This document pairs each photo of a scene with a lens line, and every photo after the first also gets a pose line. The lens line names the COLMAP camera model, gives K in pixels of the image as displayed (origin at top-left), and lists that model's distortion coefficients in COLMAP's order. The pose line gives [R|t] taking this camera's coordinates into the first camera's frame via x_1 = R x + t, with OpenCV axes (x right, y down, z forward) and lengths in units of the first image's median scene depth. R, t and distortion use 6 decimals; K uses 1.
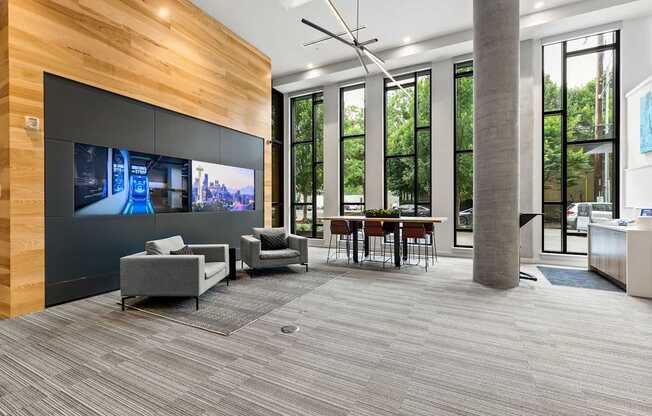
lens RADIAL K [[290.7, 0, 326.4], [0, 290.7, 205.1], [0, 0, 1]] dist [0.004352, -0.001766]
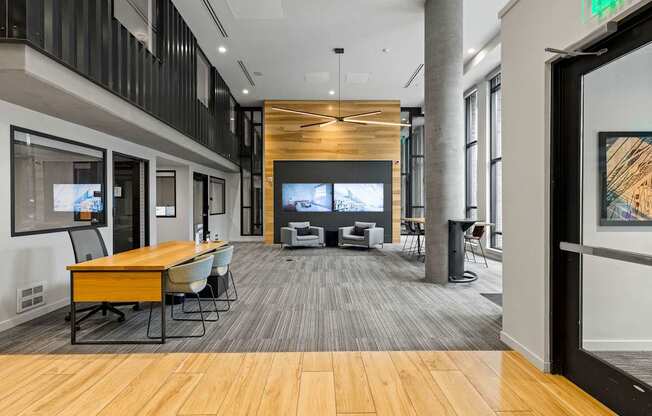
lens RADIAL K [[290.7, 0, 323.1], [0, 290.7, 206.4], [0, 0, 1]] dist [0.004352, -0.001766]
pose [[0.463031, 0.010889, -0.886275, 1.764374], [-0.004722, 0.999941, 0.009819, -0.036544], [0.886329, -0.000361, 0.463055, 0.099745]]
